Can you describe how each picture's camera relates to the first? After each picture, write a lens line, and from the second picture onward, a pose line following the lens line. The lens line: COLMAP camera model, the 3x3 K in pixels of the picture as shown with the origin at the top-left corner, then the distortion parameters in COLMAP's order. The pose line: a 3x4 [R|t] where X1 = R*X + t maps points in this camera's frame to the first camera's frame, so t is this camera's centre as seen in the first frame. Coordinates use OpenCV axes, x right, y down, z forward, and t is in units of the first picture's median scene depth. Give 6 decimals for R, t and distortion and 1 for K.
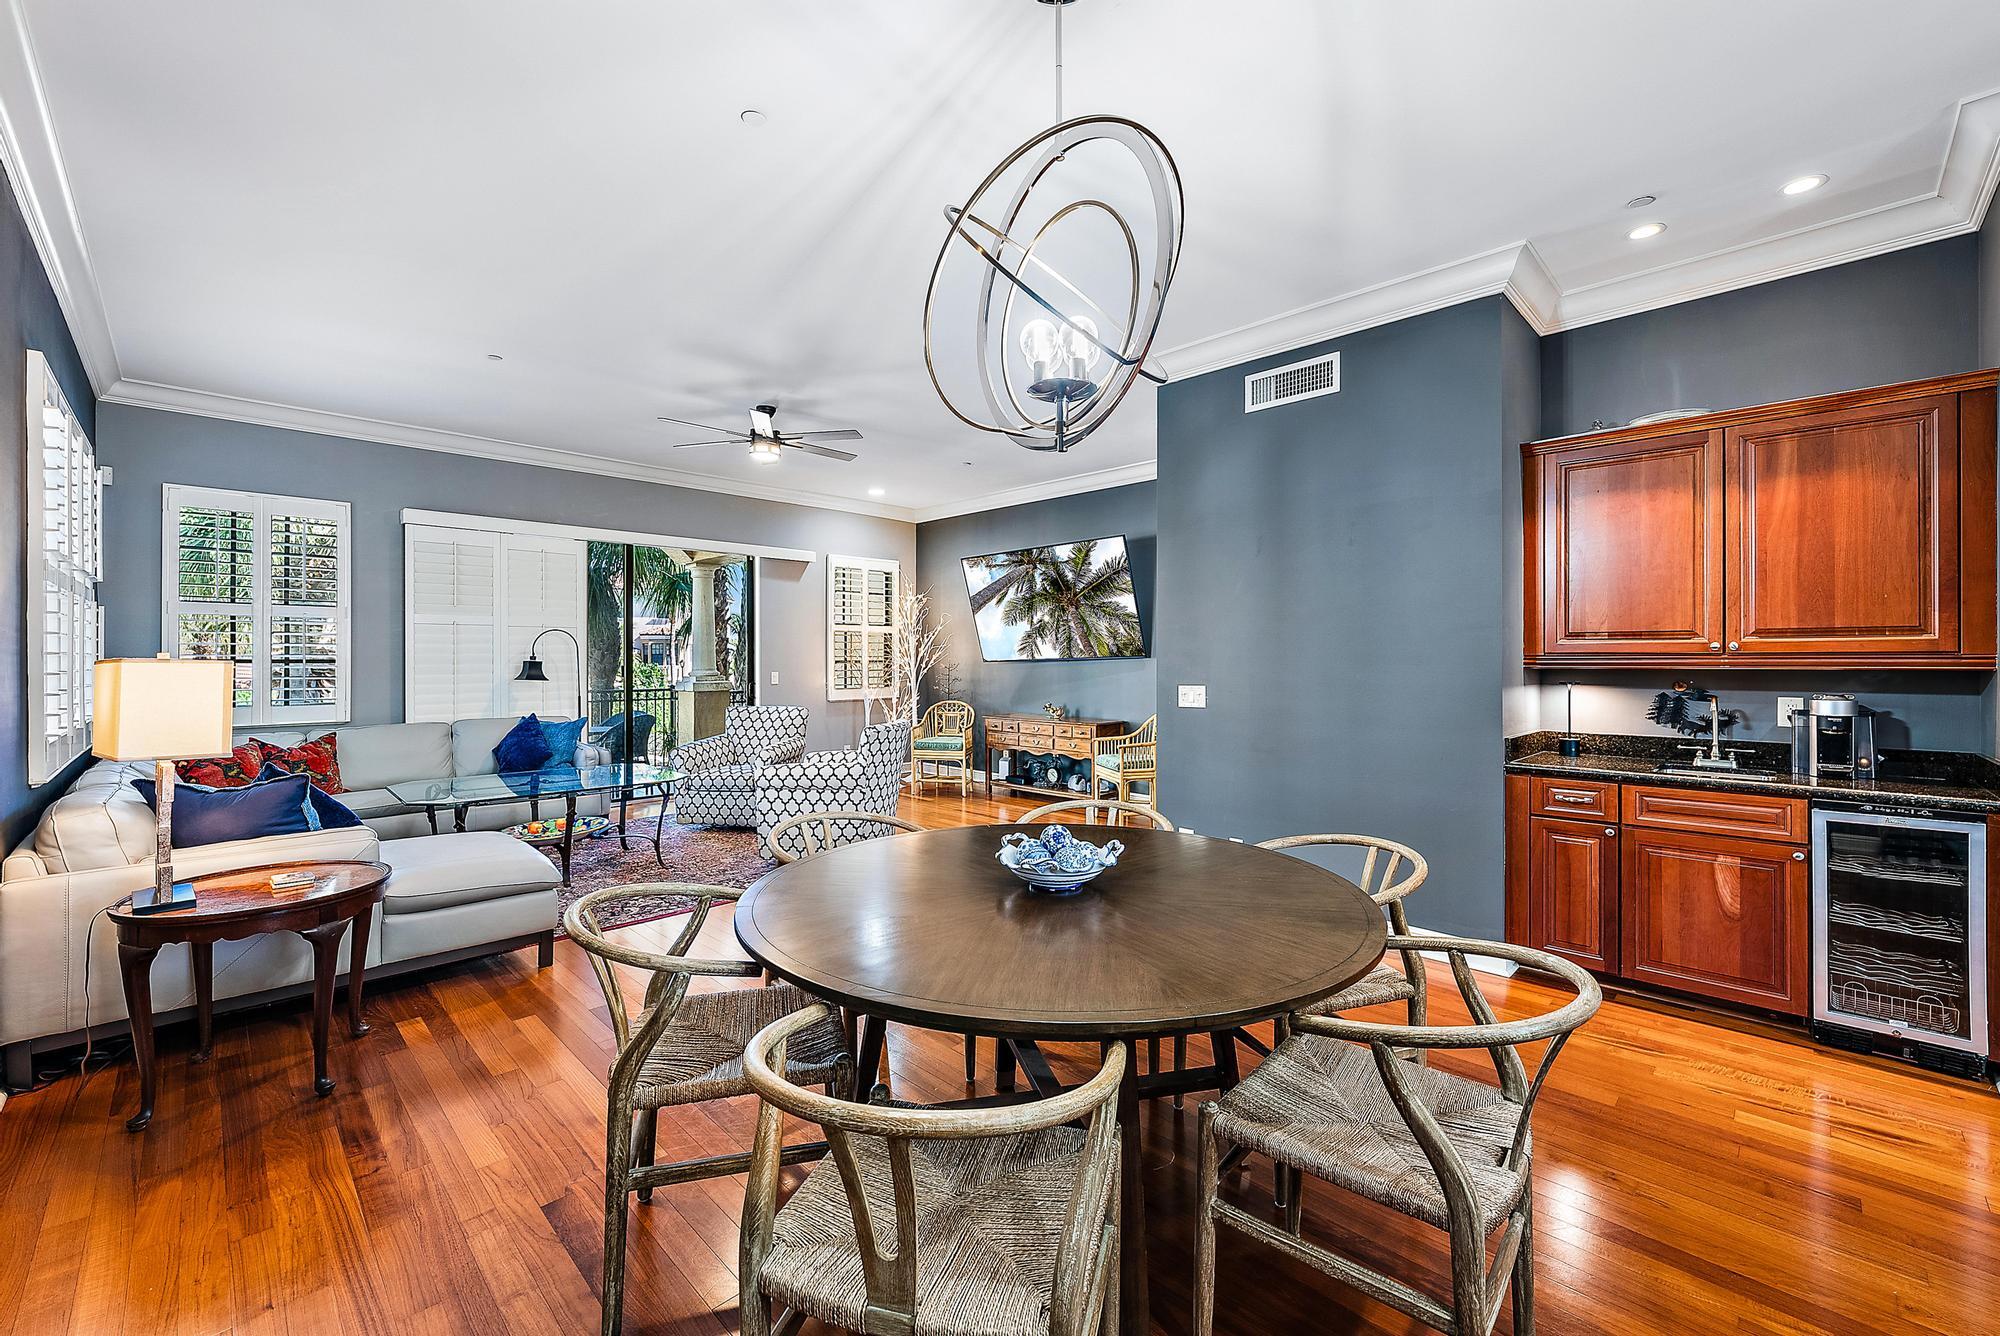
lens RADIAL K [[803.3, 0, 1005.0], [0, 803.3, 663.0], [0, 0, 1]] dist [-0.002796, -0.000495]
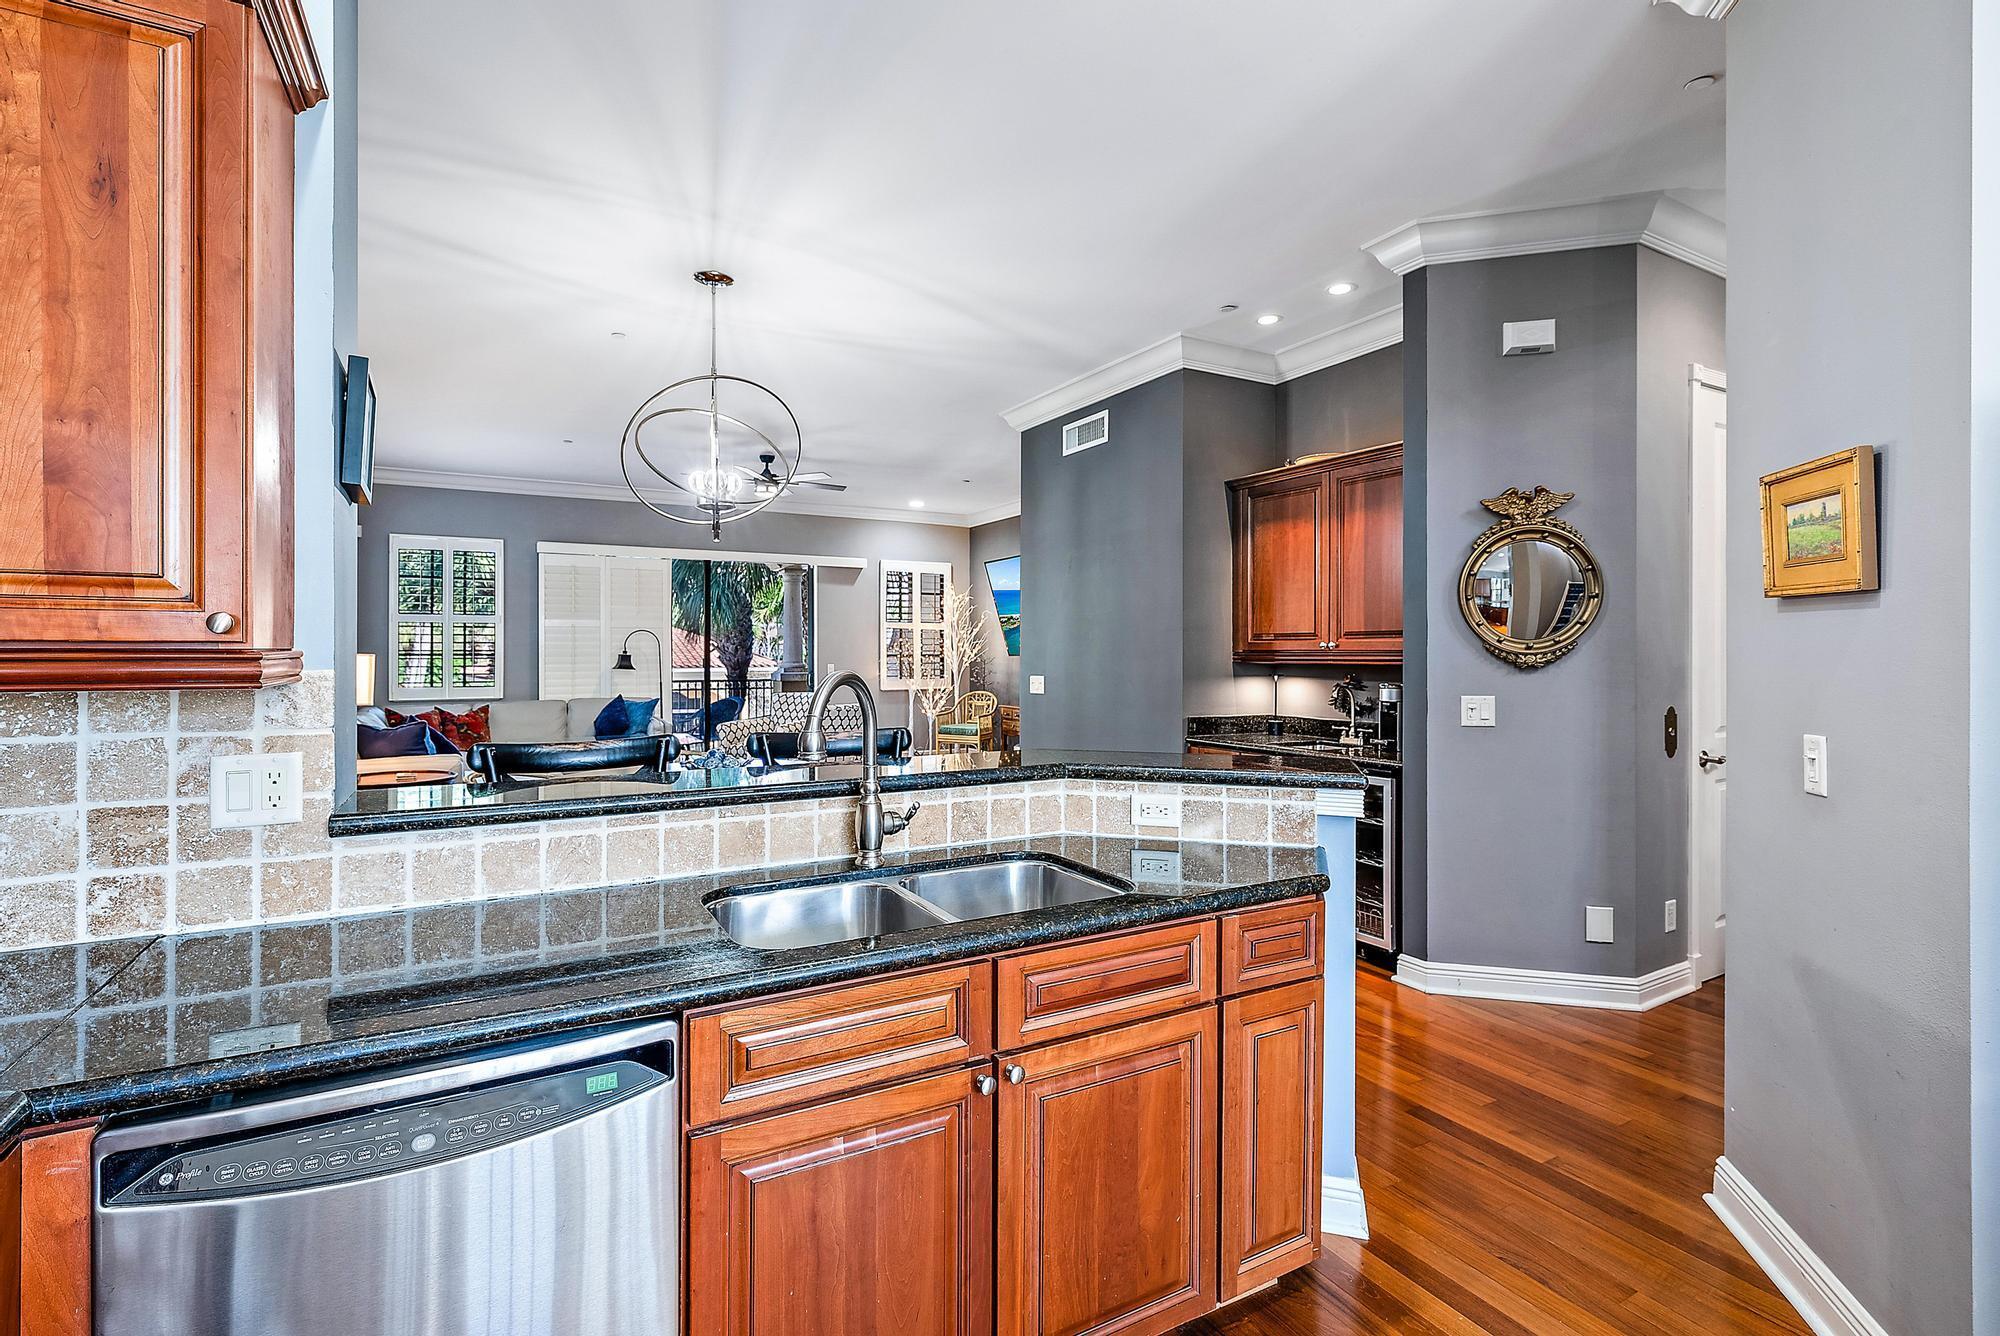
lens RADIAL K [[919.2, 0, 1005.8], [0, 919.2, 652.4], [0, 0, 1]] dist [0.000284, 0.001073]
pose [[0.962766, 0.001798, -0.270329, 0.449256], [-0.003302, 0.999981, -0.005109, -0.000337], [0.270315, 0.005812, 0.962754, -0.291930]]
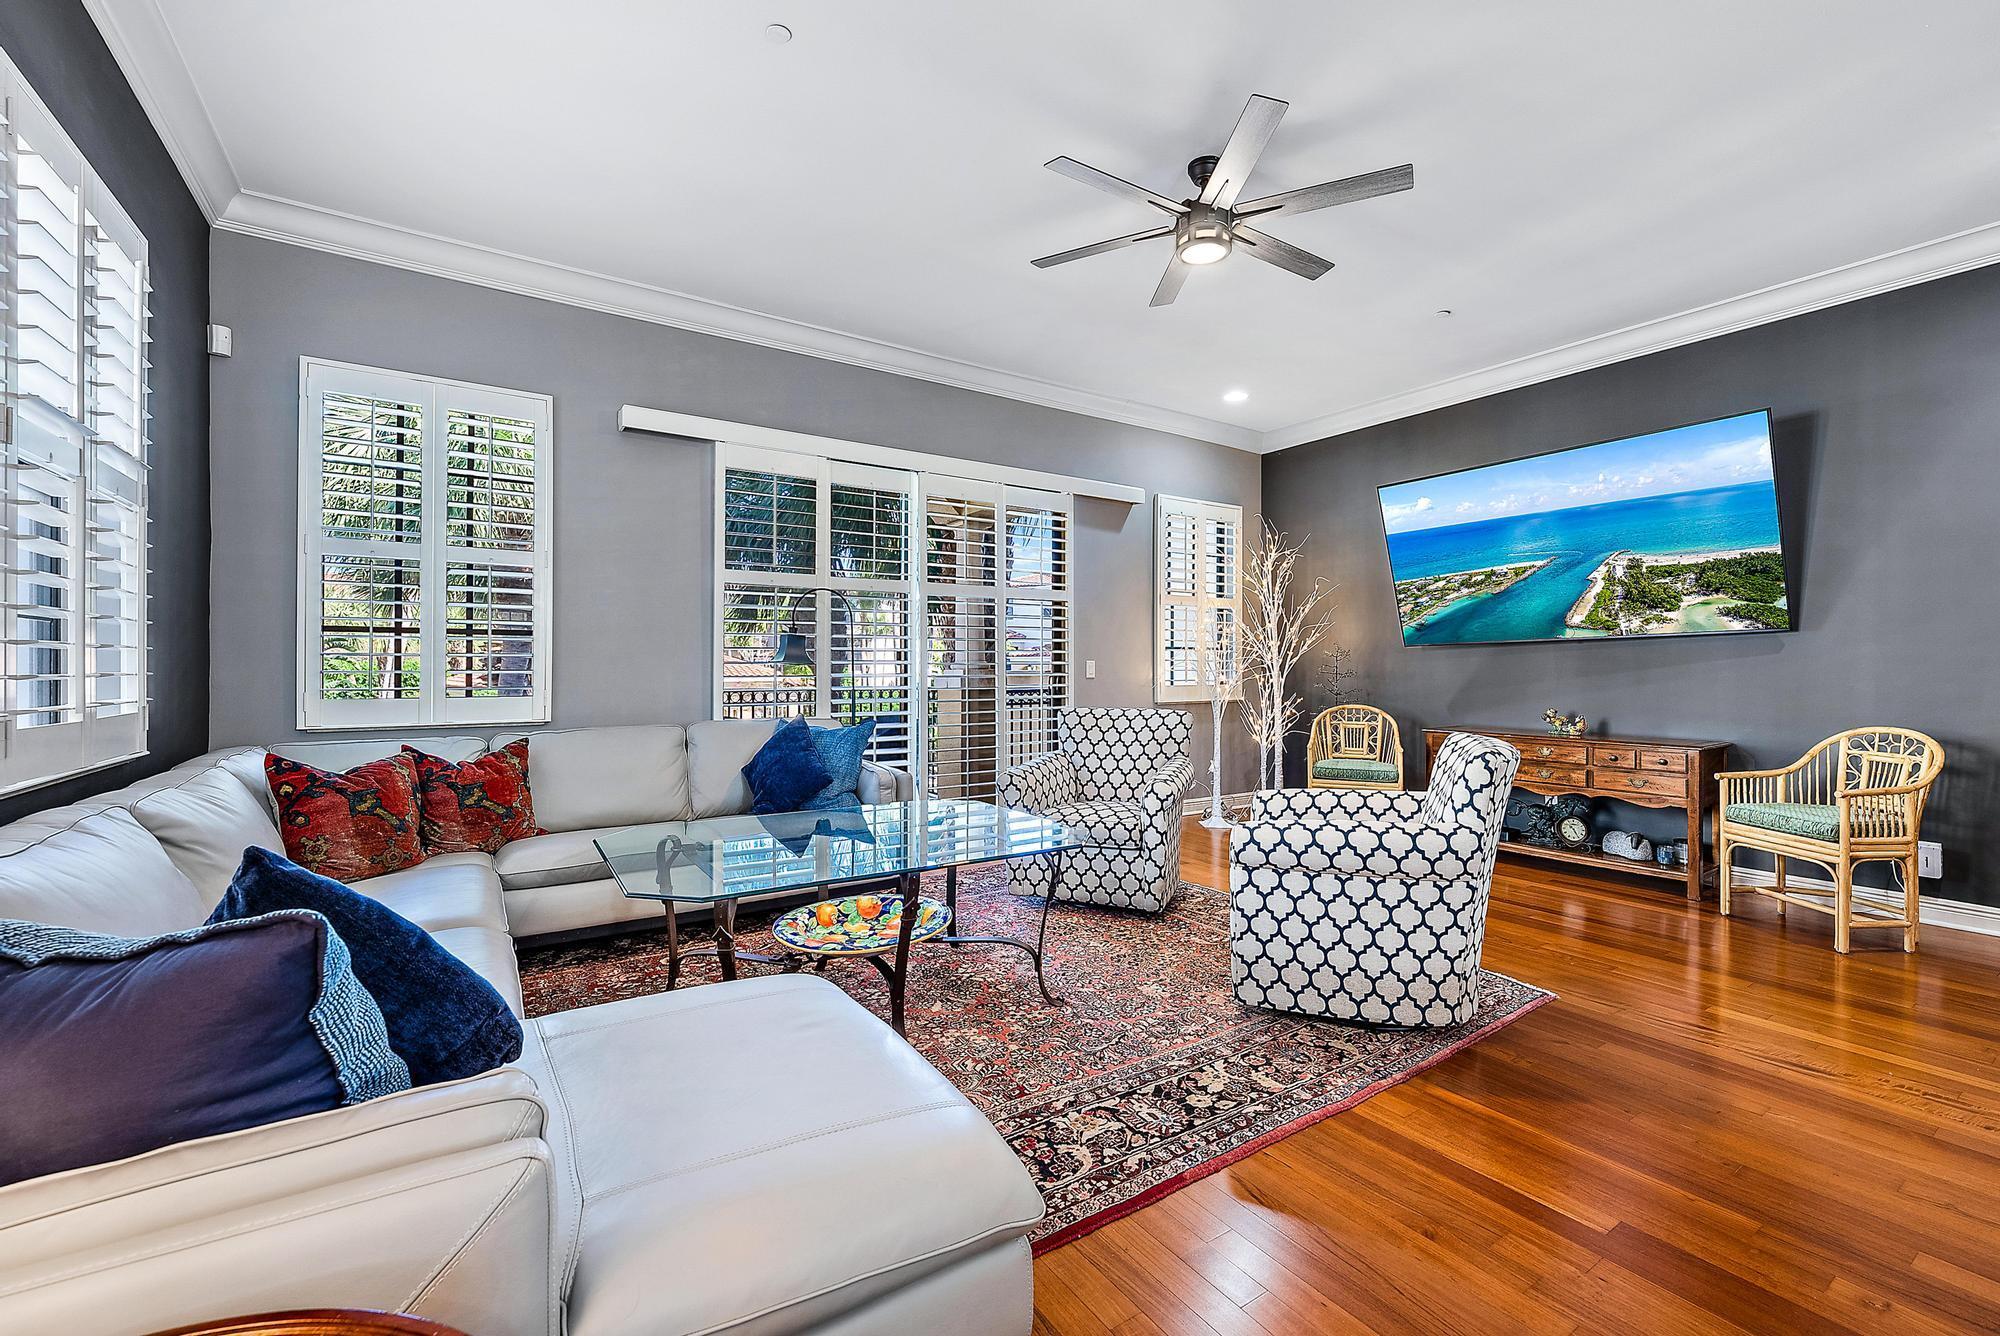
lens RADIAL K [[803.3, 0, 996.1], [0, 803.3, 671.1], [0, 0, 1]] dist [-0.002796, -0.000495]
pose [[0.978889, 0.003337, -0.204364, -0.321979], [-0.003582, 0.999993, -0.000827, 0.030505], [0.204360, 0.001542, 0.978895, 0.427040]]
